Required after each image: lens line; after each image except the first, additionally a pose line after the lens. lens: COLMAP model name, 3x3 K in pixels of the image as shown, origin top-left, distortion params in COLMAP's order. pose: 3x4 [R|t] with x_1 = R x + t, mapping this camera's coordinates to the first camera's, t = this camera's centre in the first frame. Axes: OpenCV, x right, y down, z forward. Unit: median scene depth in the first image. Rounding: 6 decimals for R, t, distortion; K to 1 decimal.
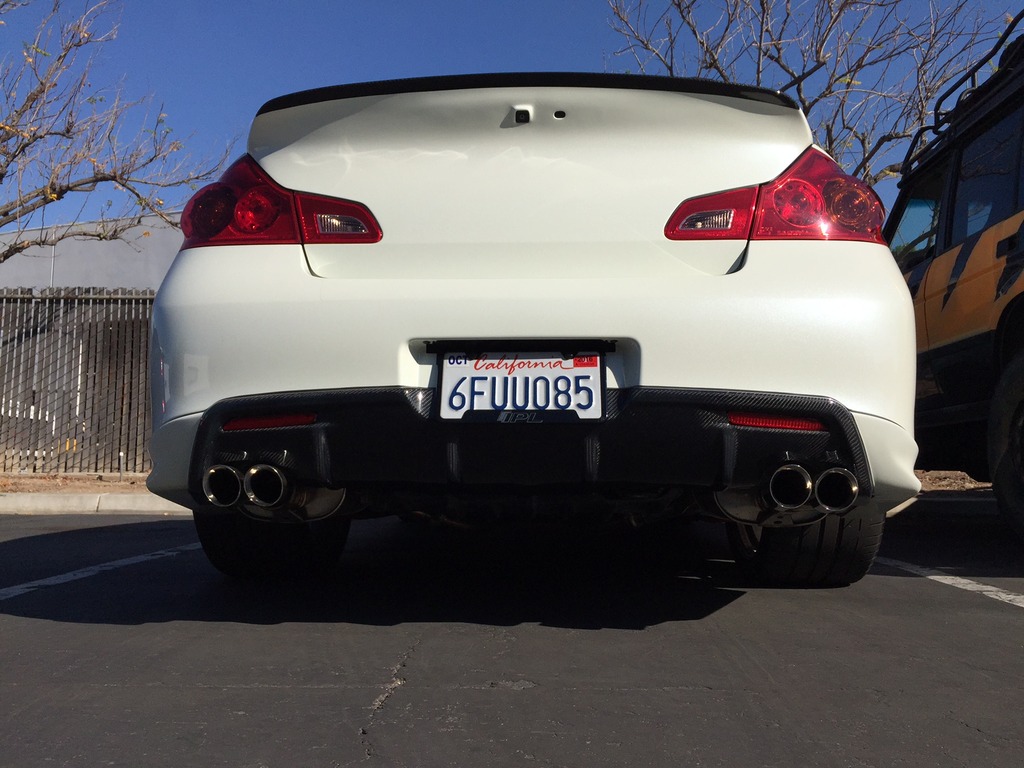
lens RADIAL K [[883.8, 0, 512.0], [0, 883.8, 384.0], [0, 0, 1]] dist [0.121586, -0.168675]
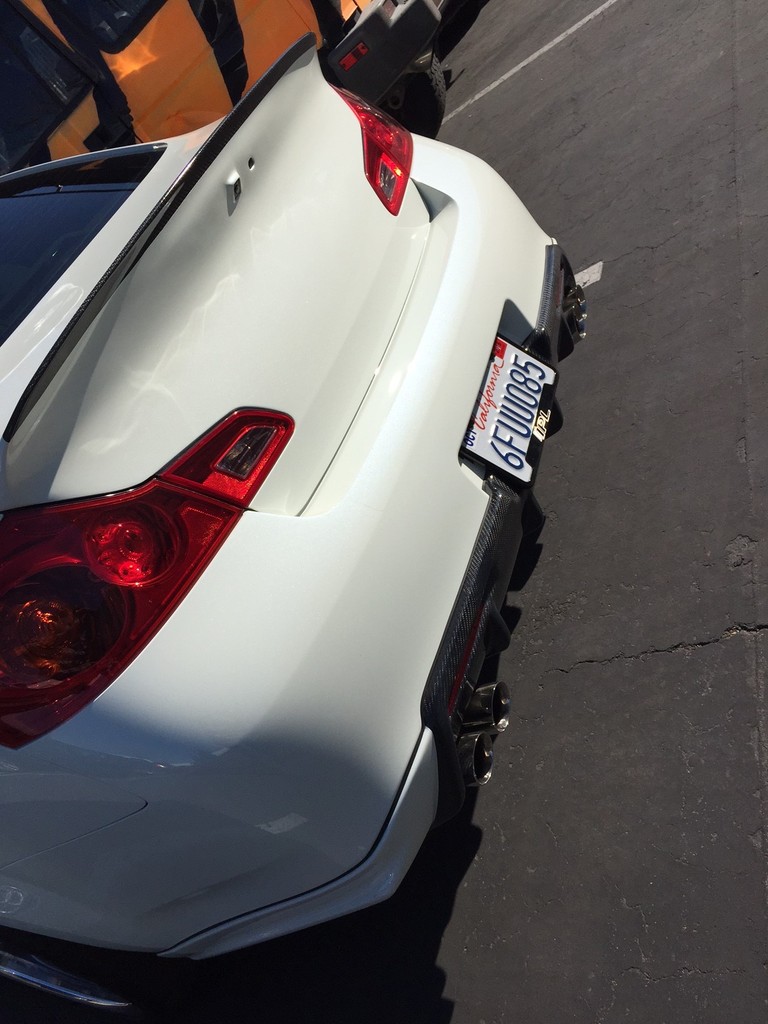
lens RADIAL K [[875.5, 0, 421.4], [0, 875.5, 512.8], [0, 0, 1]] dist [0.118625, -0.157309]
pose [[0.235551, -0.736287, 0.634348, -0.692505], [0.576762, 0.631251, 0.518524, -0.468237], [-0.782215, 0.243729, 0.573355, 0.560379]]
